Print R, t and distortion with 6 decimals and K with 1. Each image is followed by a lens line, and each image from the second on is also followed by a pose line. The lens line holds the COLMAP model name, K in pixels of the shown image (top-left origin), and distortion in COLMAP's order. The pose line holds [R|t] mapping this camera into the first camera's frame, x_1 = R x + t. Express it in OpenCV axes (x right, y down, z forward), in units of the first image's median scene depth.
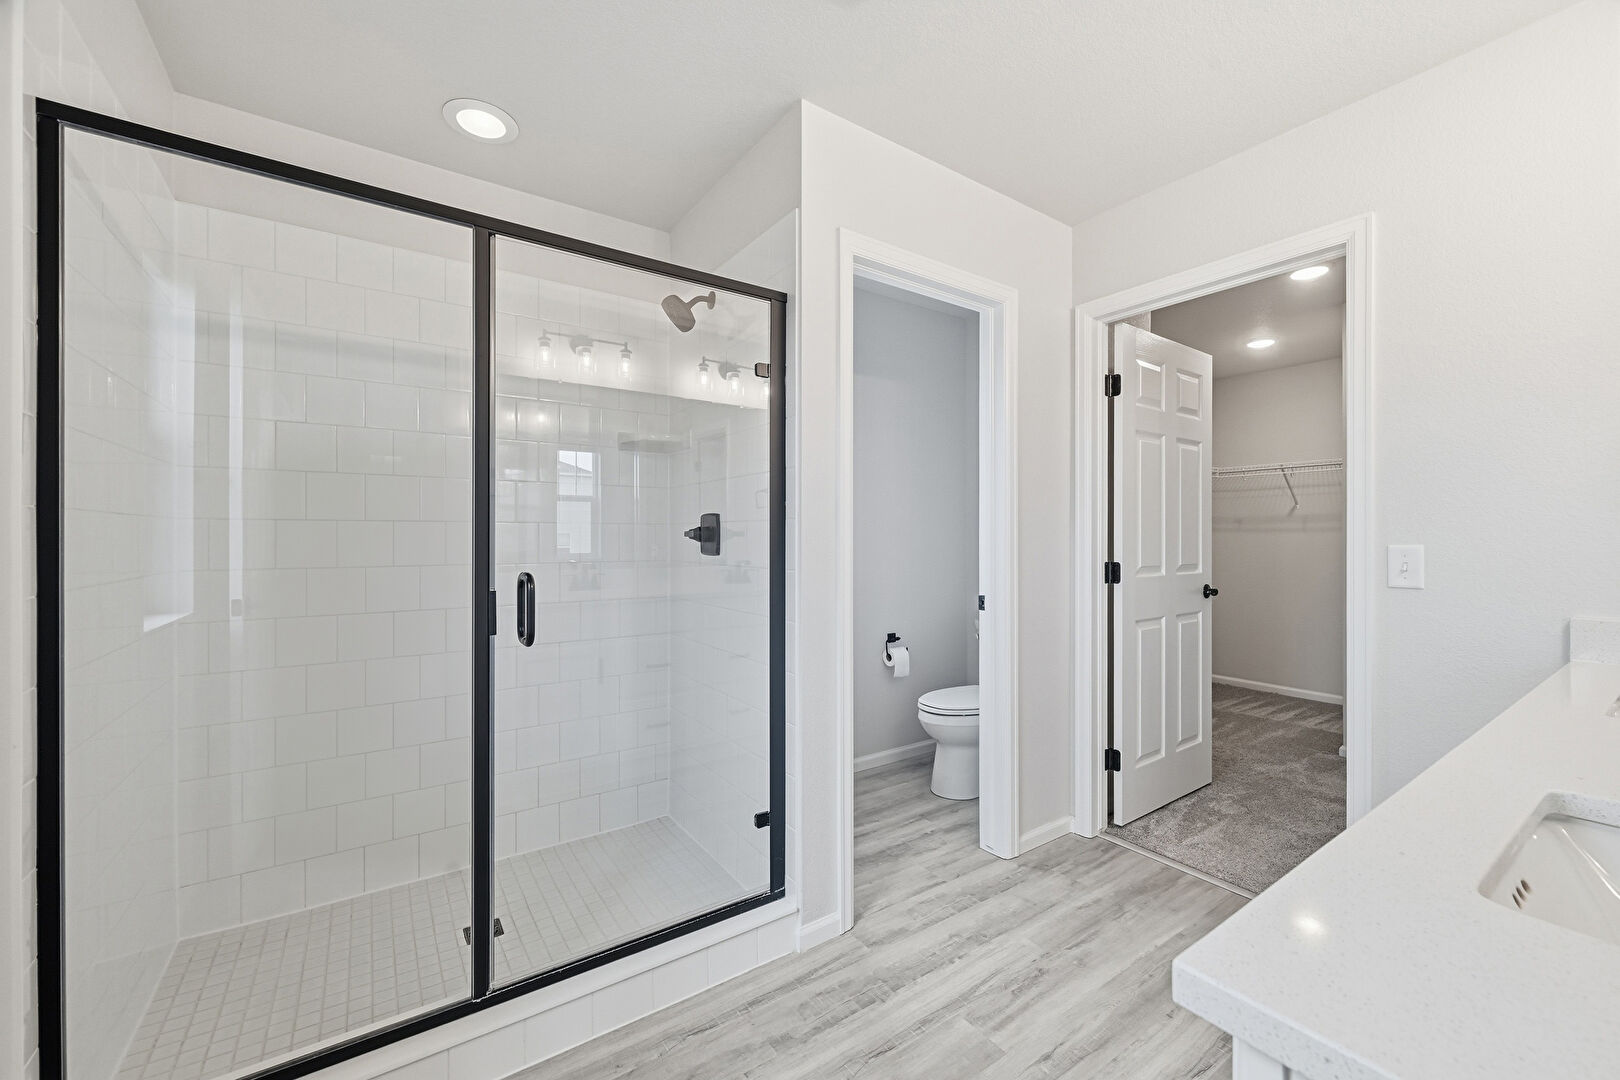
lens RADIAL K [[646.5, 0, 816.3], [0, 646.5, 536.5], [0, 0, 1]] dist [-0.000710, -0.000155]
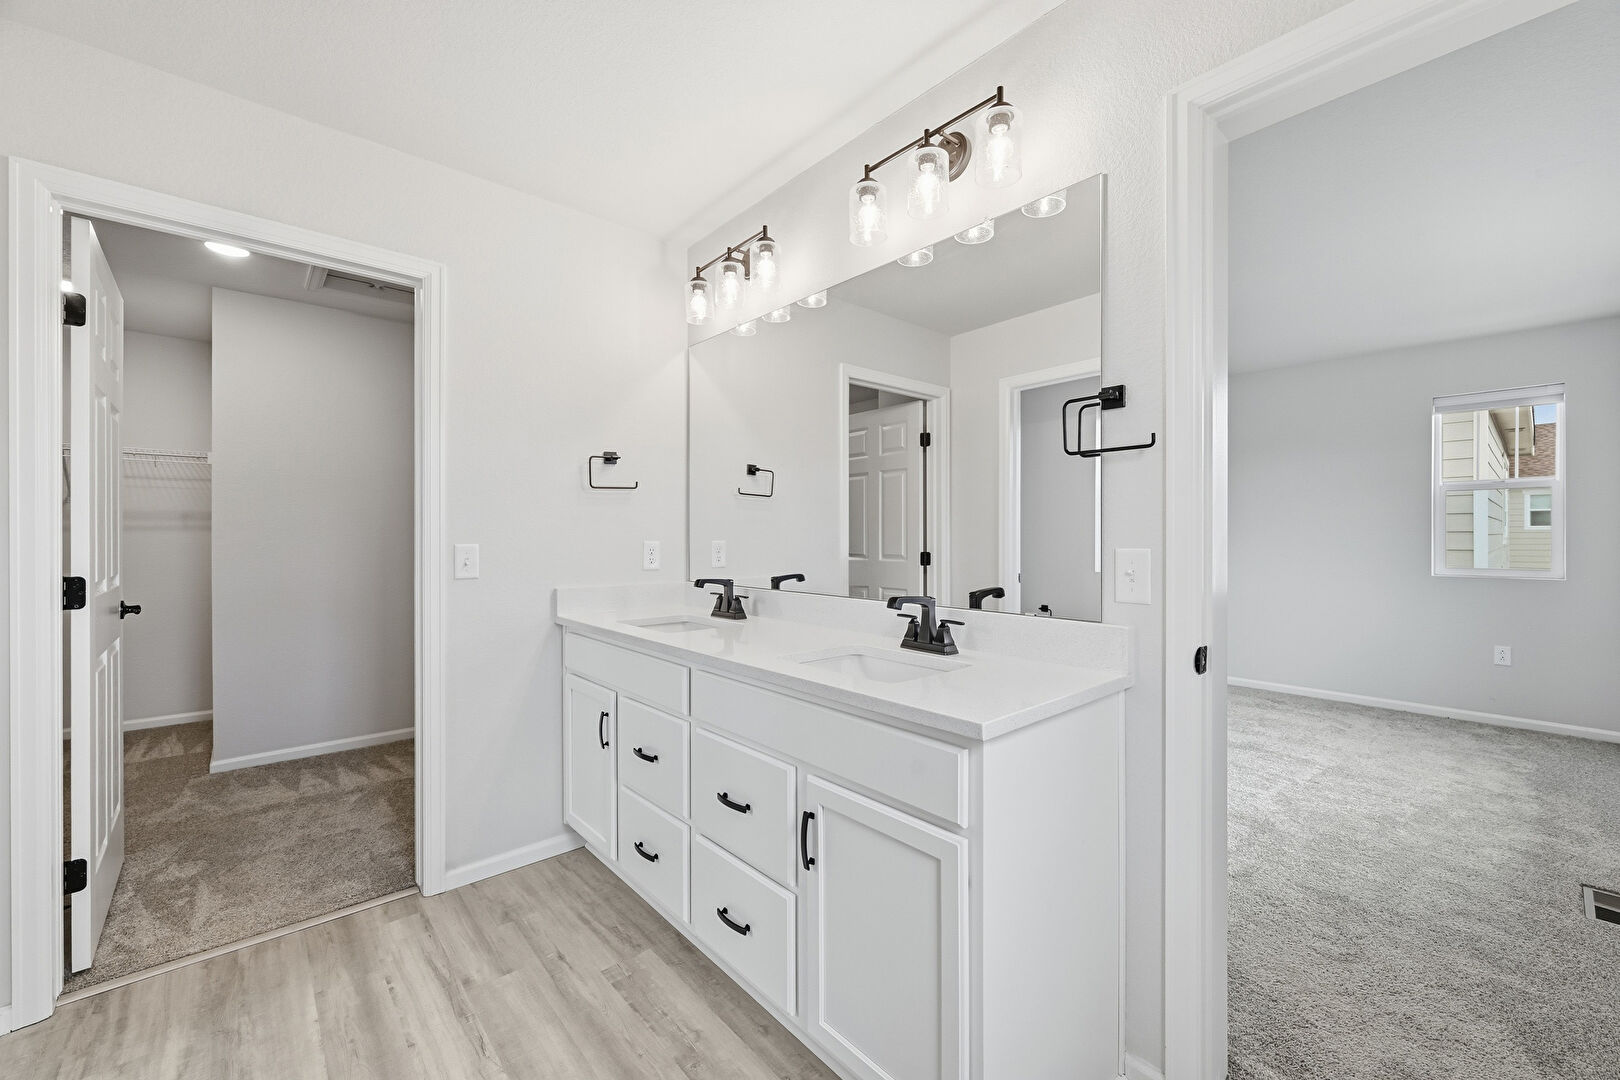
lens RADIAL K [[646.5, 0, 816.3], [0, 646.5, 536.5], [0, 0, 1]] dist [-0.000710, -0.000155]
pose [[-0.127487, 0.000050, 0.991840, -0.344487], [0.001410, 0.999999, 0.000131, -0.000594], [-0.991839, 0.001416, -0.127487, 0.394696]]
